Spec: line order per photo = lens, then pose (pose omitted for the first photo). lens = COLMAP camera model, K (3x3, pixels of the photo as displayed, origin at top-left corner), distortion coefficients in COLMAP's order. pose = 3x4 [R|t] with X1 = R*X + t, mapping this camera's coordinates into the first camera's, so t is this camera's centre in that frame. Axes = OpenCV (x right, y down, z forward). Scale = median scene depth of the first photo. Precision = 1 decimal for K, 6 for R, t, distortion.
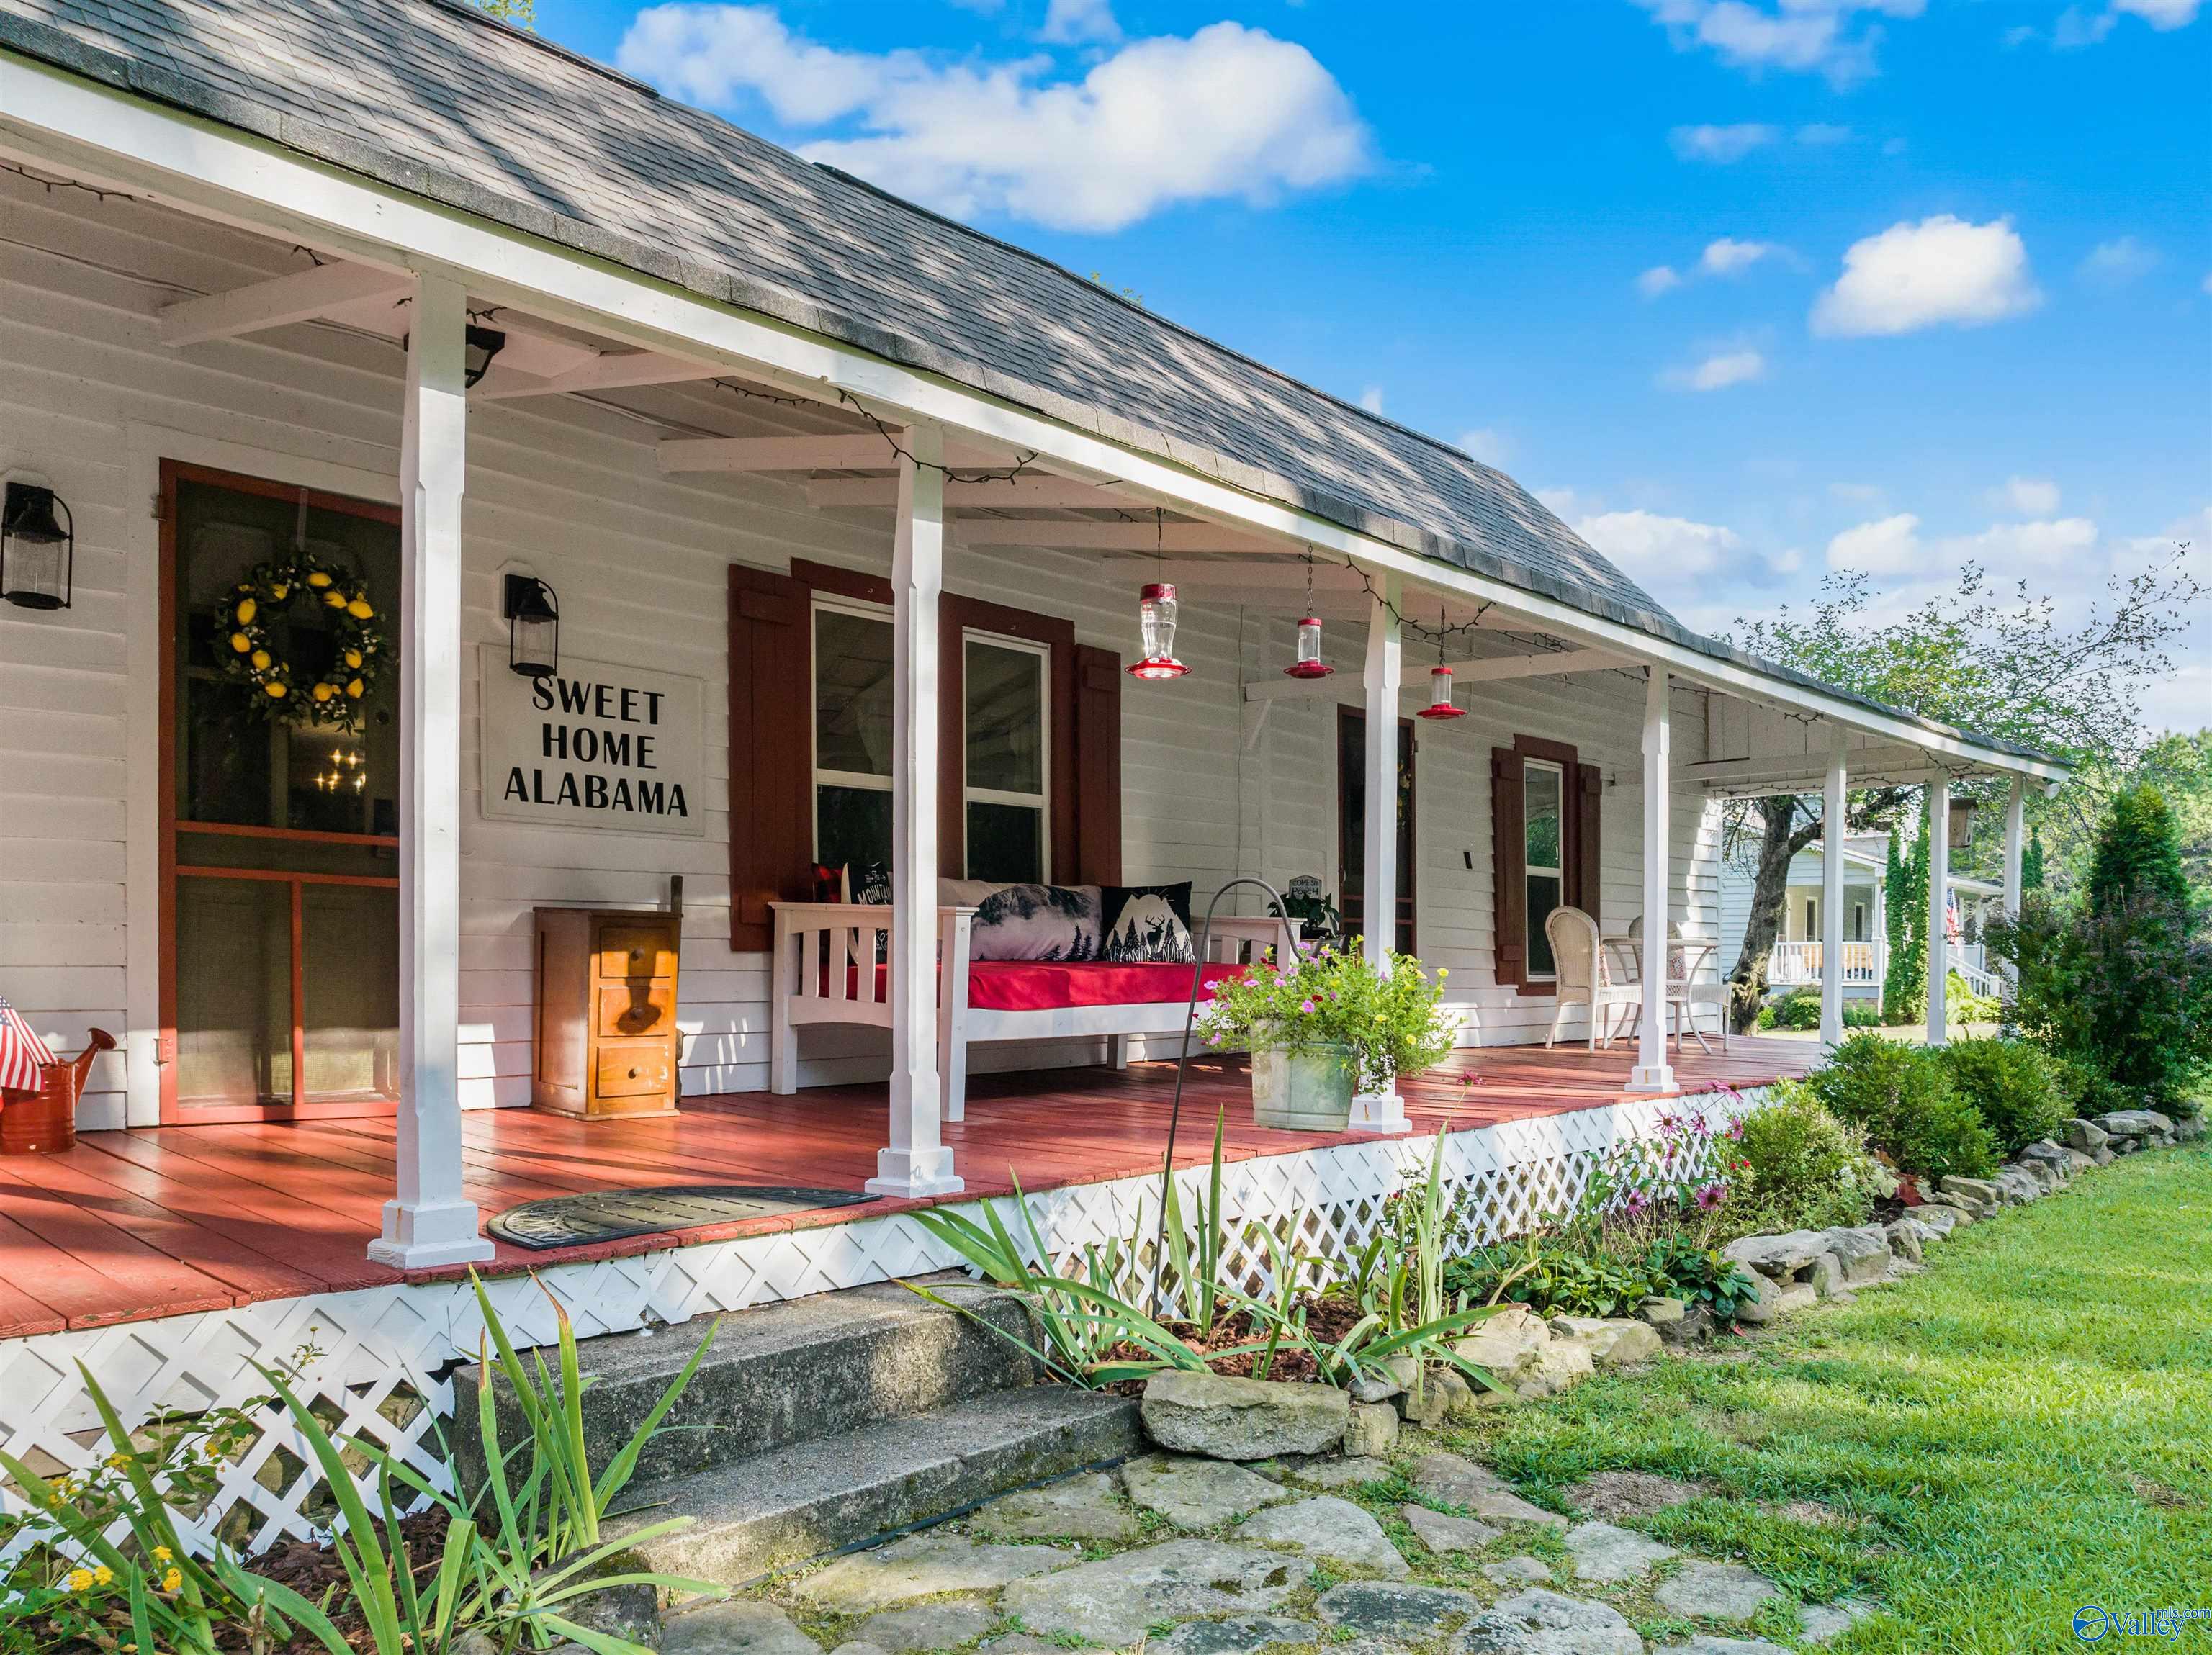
lens RADIAL K [[1583.1, 0, 1109.1], [0, 1583.1, 983.7], [0, 0, 1]] dist [0.059385, -0.110082]
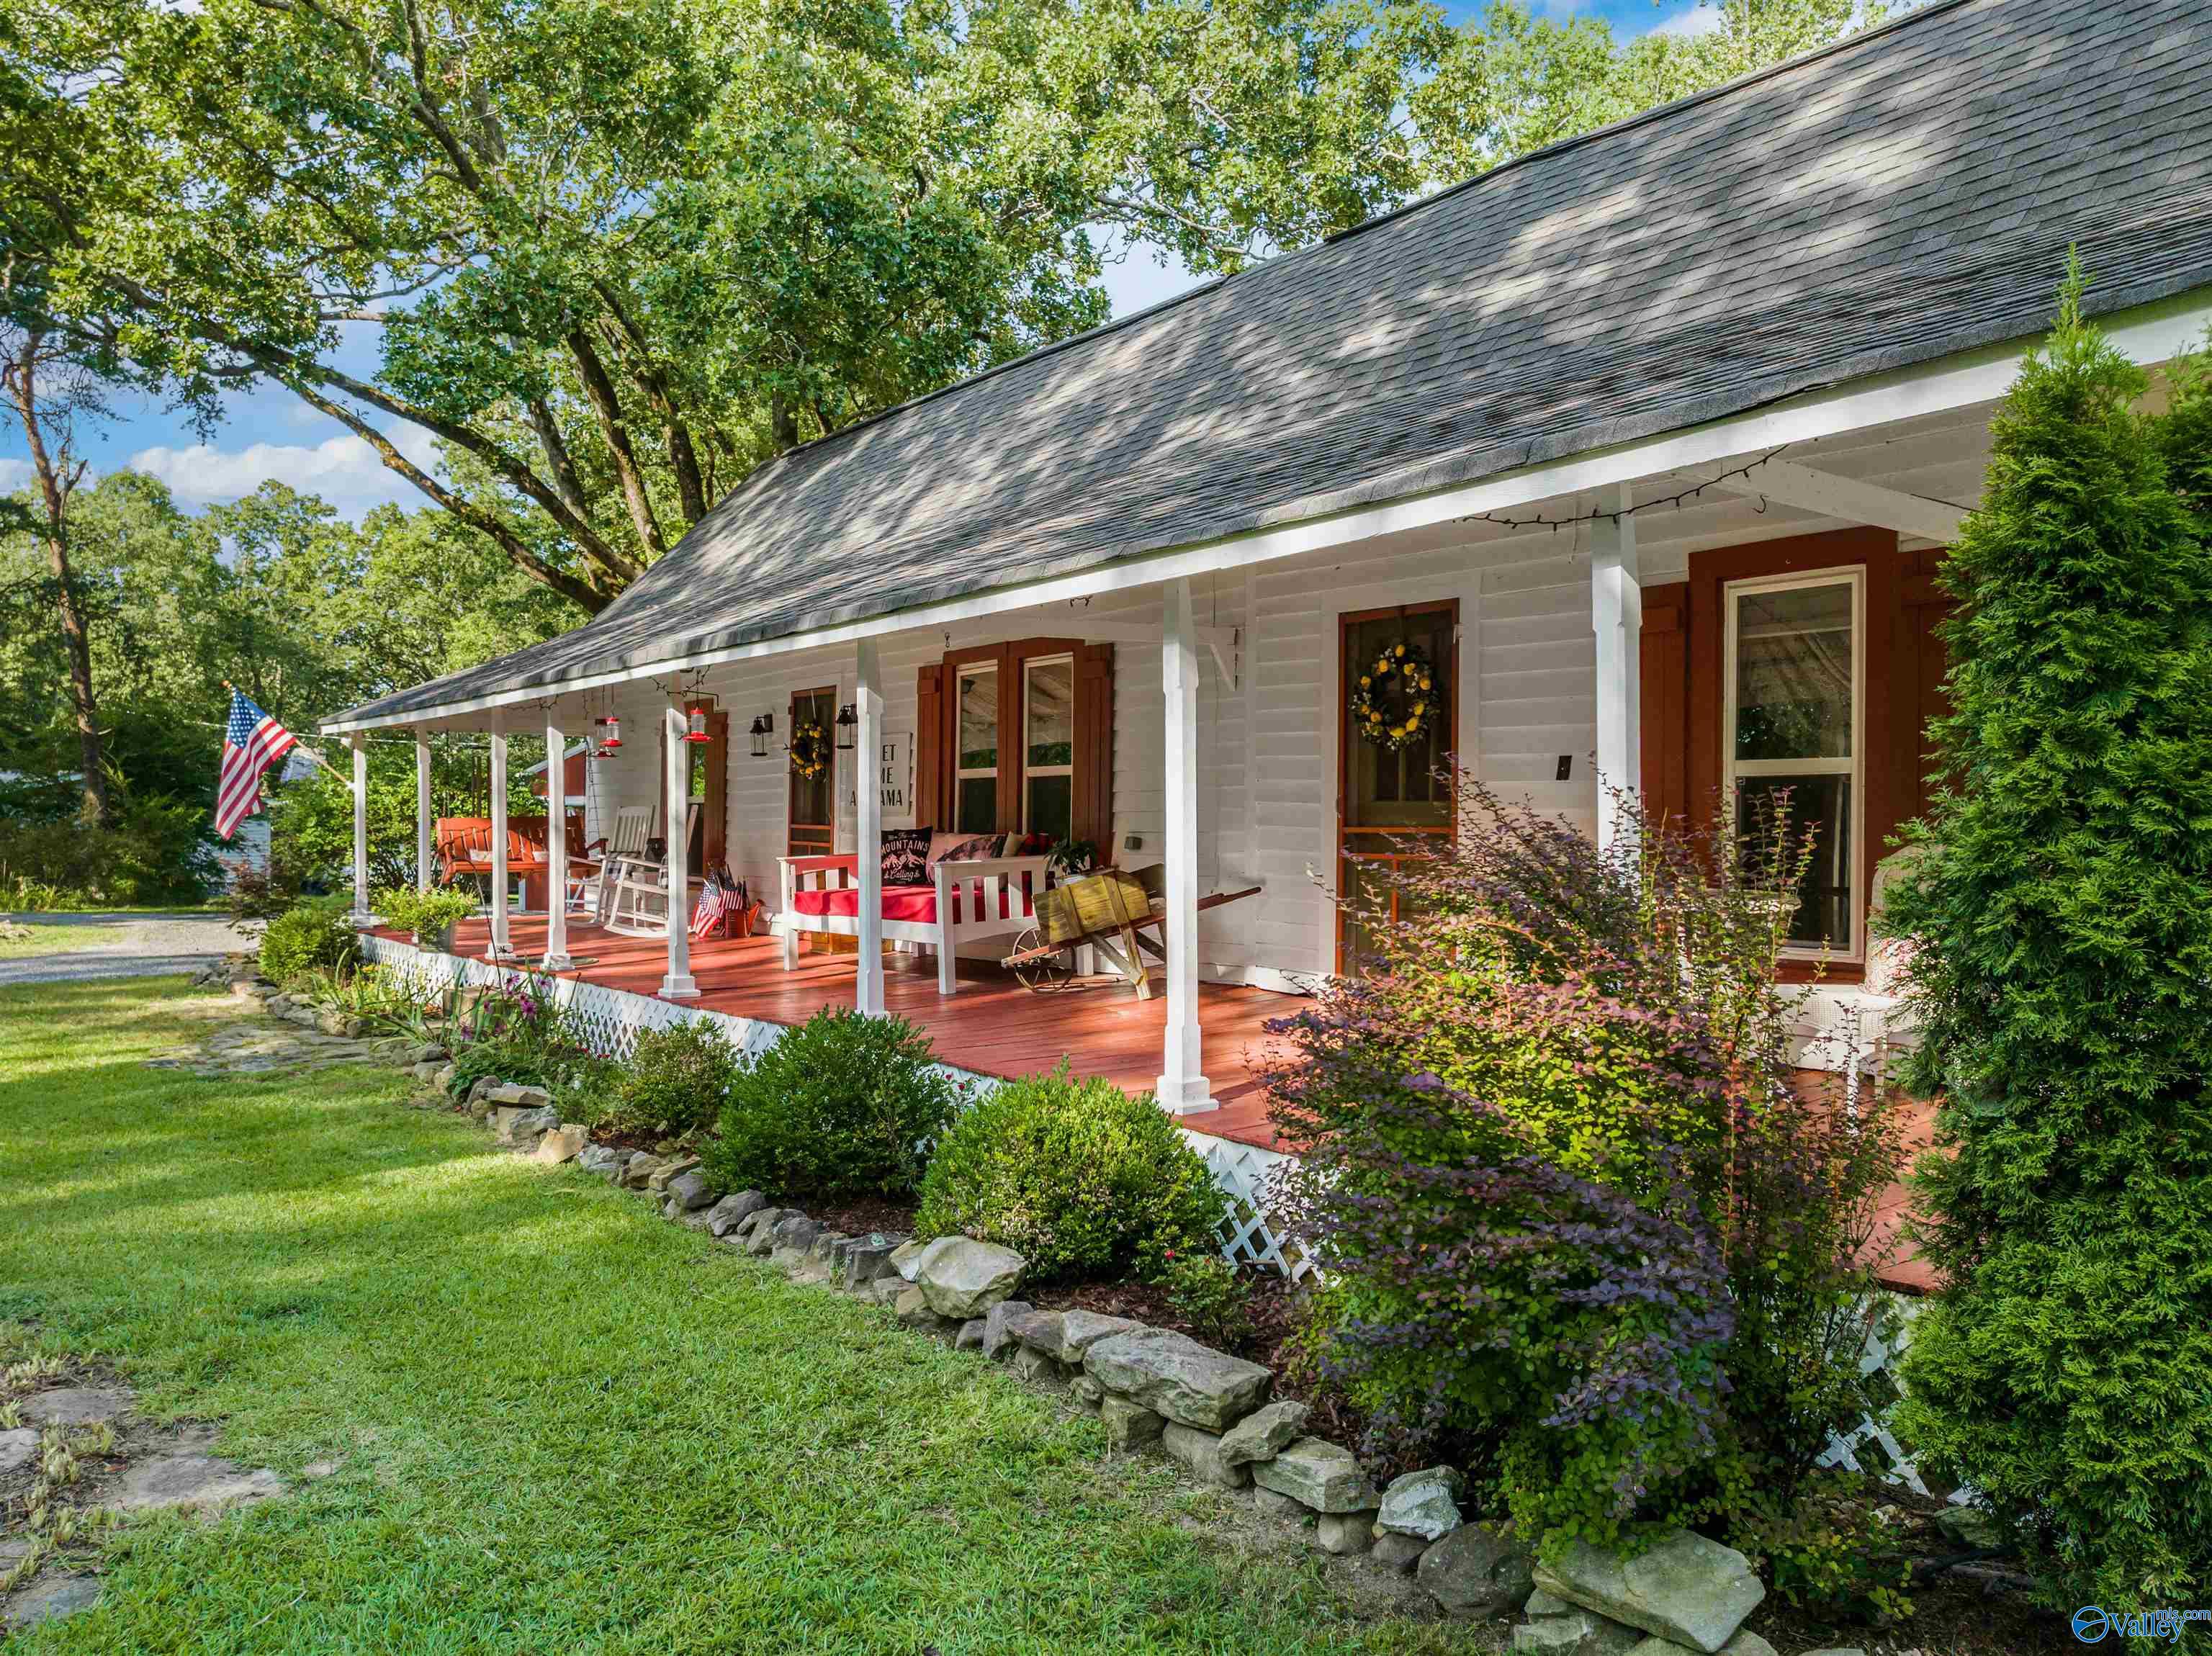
lens RADIAL K [[1573.9, 0, 1131.5], [0, 1573.9, 836.4], [0, 0, 1]] dist [-0.010845, -0.035505]
pose [[-0.138202, 0.005501, -0.990389, 1.542470], [-0.012328, 0.999898, 0.007274, -0.083308], [0.990327, 0.013215, -0.138120, 1.499372]]
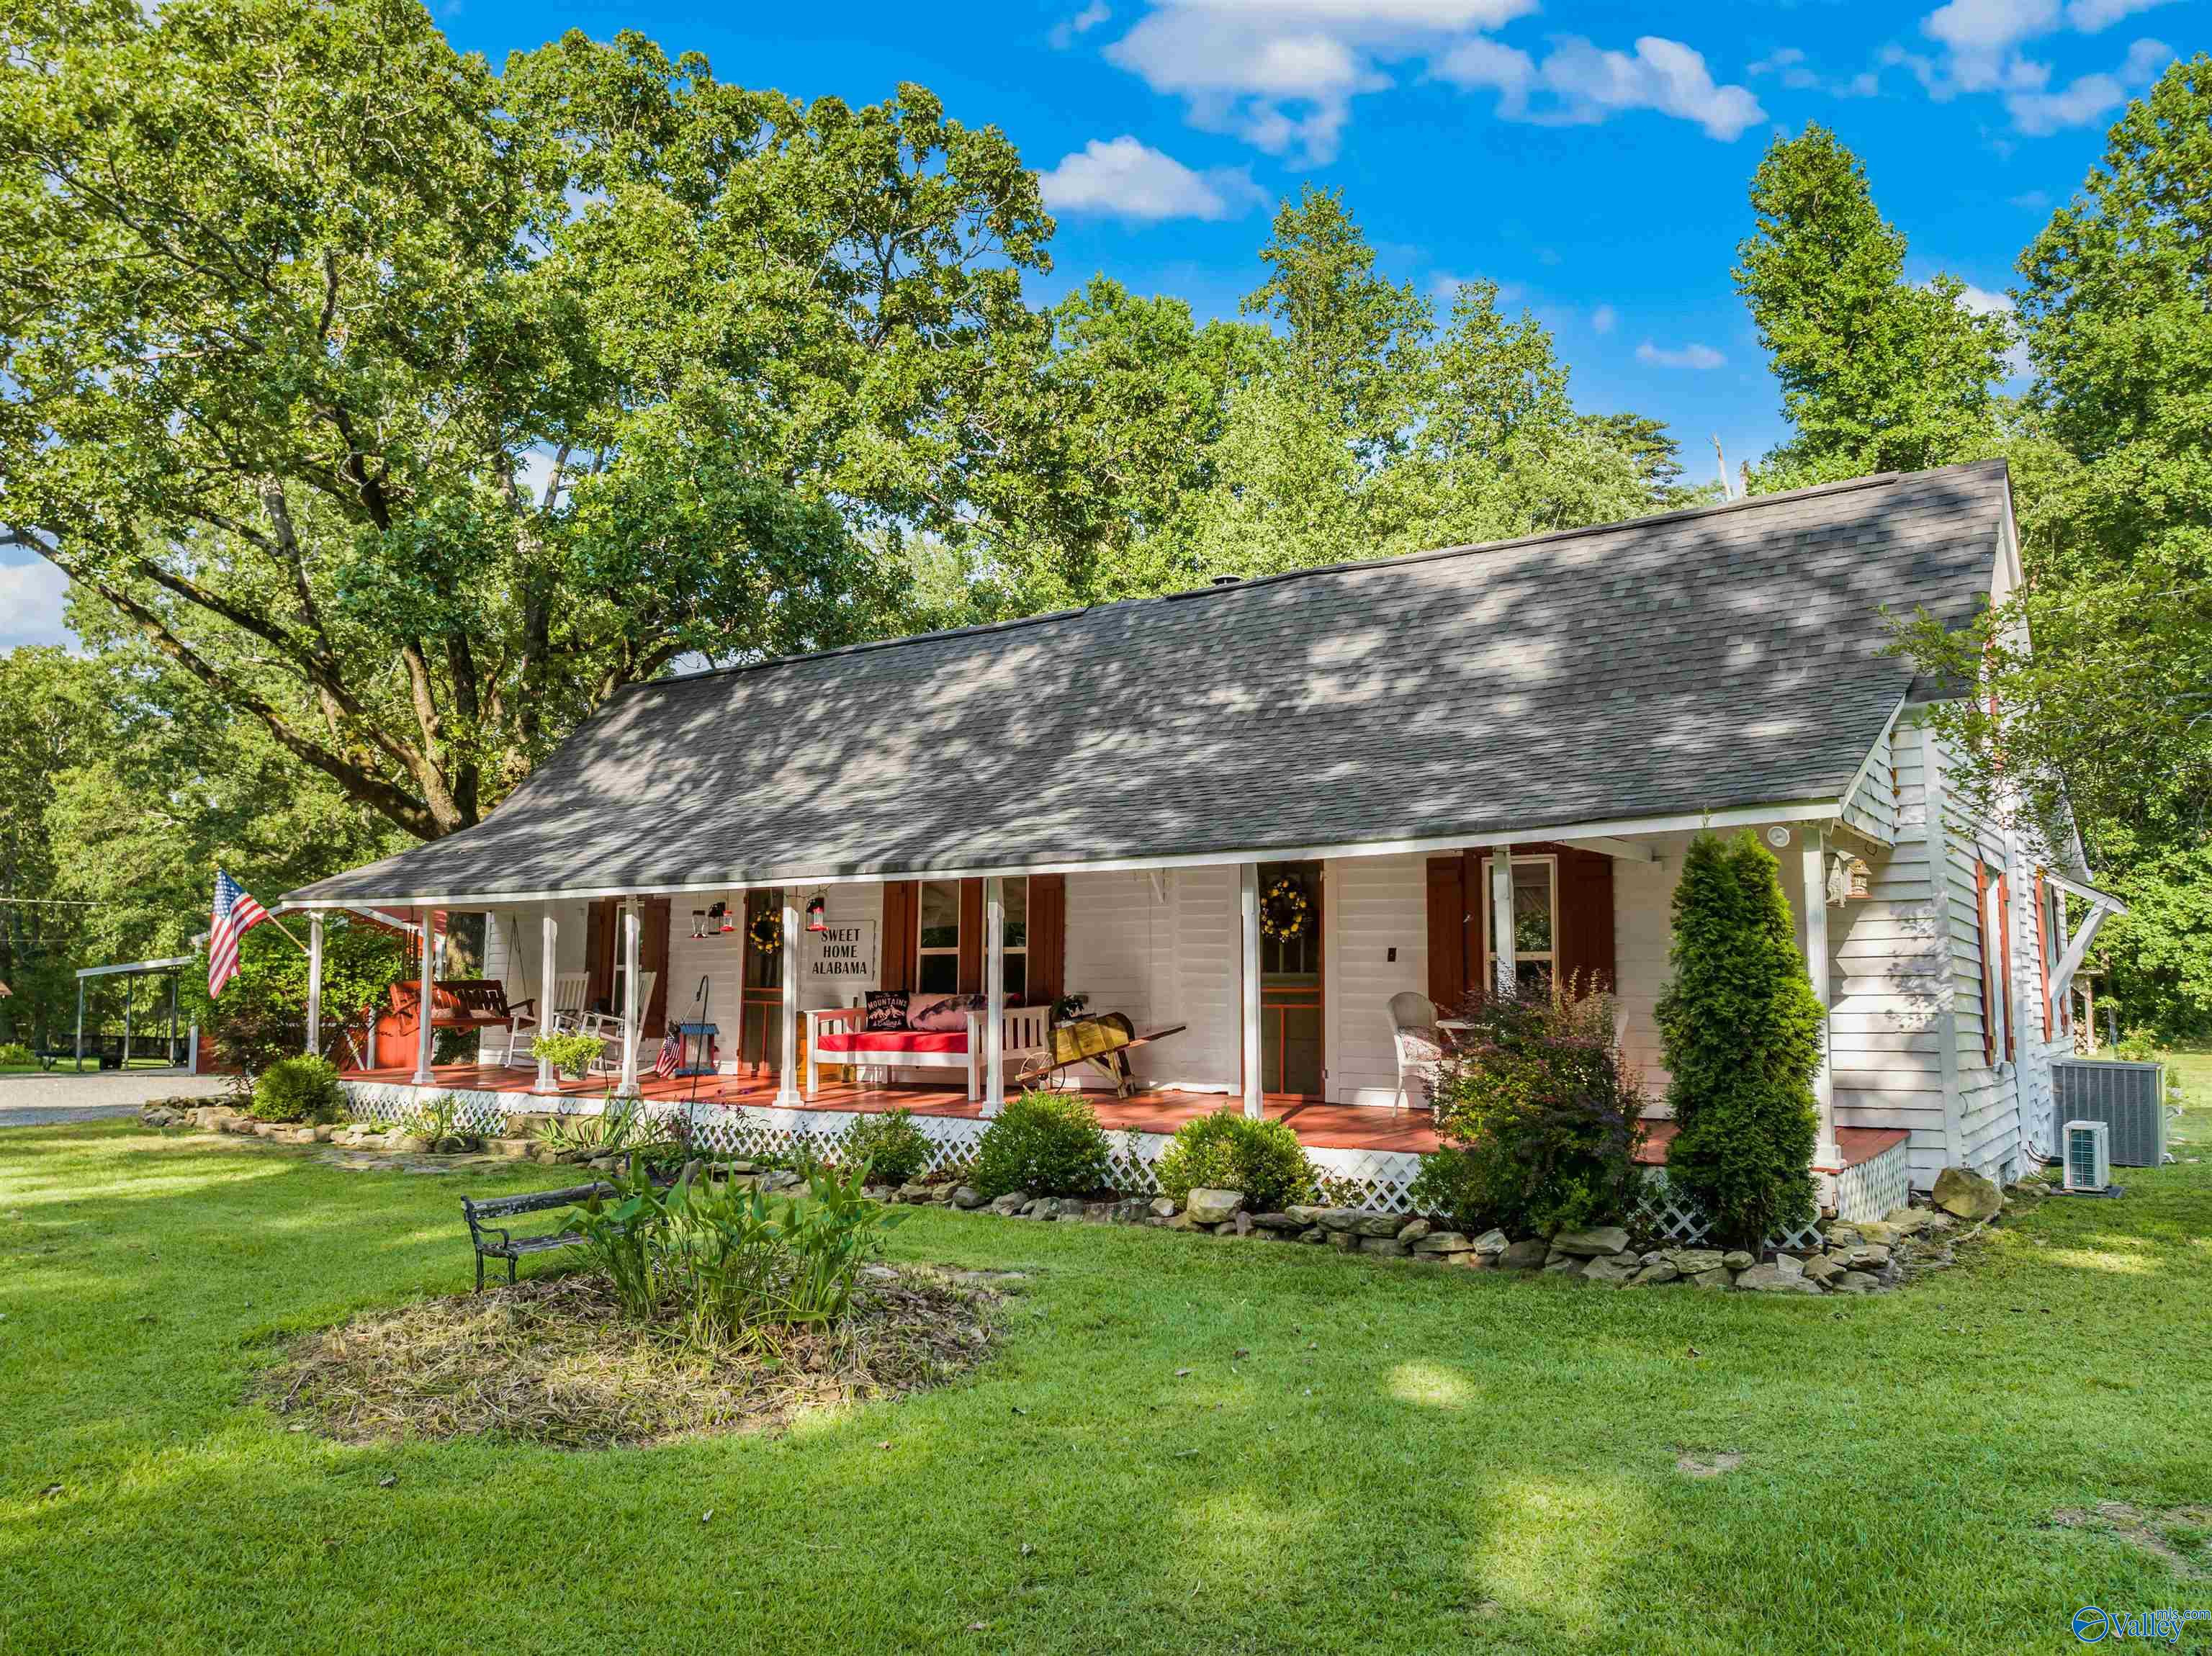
lens RADIAL K [[1573.9, 0, 1131.5], [0, 1573.9, 836.4], [0, 0, 1]] dist [-0.010845, -0.035505]
pose [[0.152497, -0.099921, -0.983240, 2.334007], [-0.013082, 0.994585, -0.103103, -0.066846], [0.988217, 0.028586, 0.150364, 1.009457]]
